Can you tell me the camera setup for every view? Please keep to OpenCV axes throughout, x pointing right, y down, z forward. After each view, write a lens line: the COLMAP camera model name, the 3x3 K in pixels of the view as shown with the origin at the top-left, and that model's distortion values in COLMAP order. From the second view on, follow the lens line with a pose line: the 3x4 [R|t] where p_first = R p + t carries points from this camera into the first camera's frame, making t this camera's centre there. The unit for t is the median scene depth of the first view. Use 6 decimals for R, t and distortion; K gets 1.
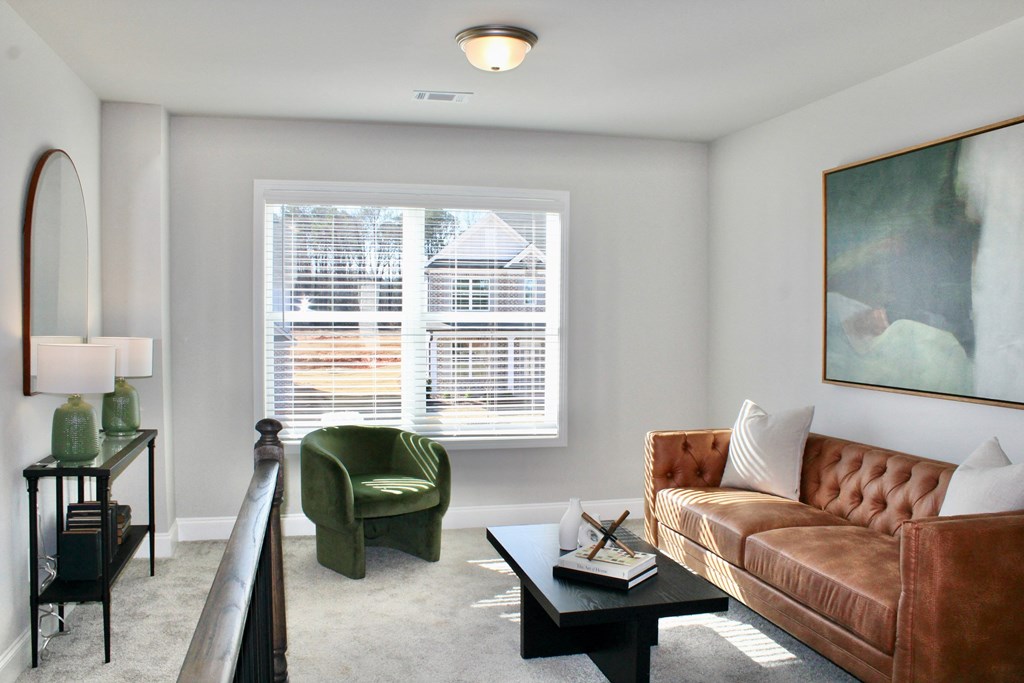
lens RADIAL K [[855.7, 0, 512.0], [0, 855.7, 341.5], [0, 0, 1]] dist [-0.186407, 0.197984]
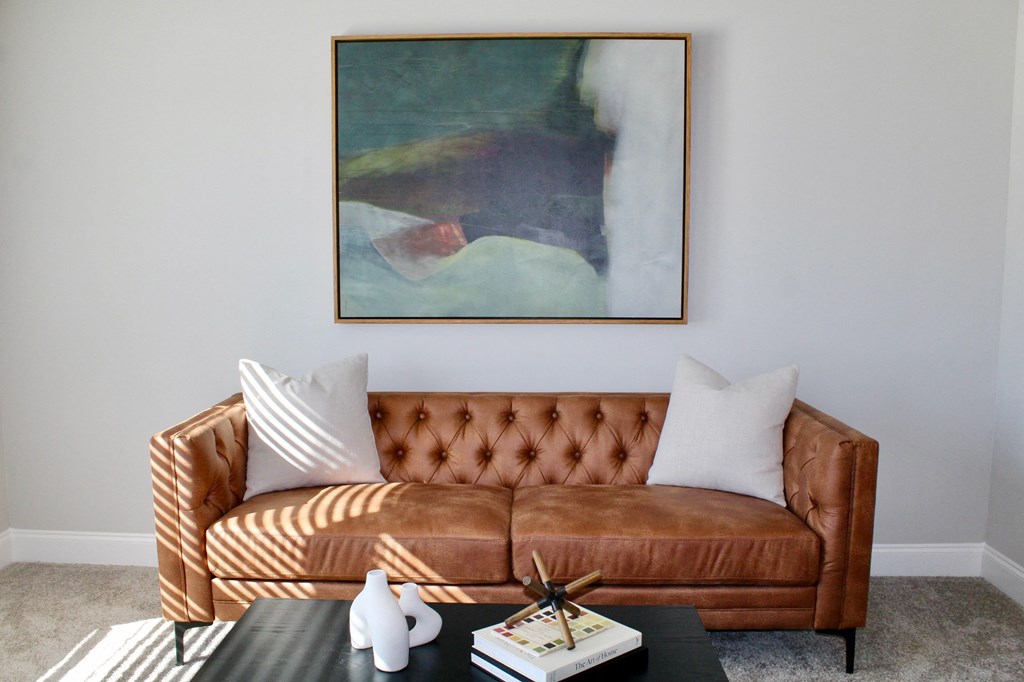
lens RADIAL K [[855.7, 0, 512.0], [0, 855.7, 341.0], [0, 0, 1]] dist [-0.186407, 0.197984]
pose [[0.252482, -0.099008, 0.962523, -0.387426], [0.030497, 0.995071, 0.094356, -0.001703], [-0.967121, 0.005531, 0.254257, 0.797684]]
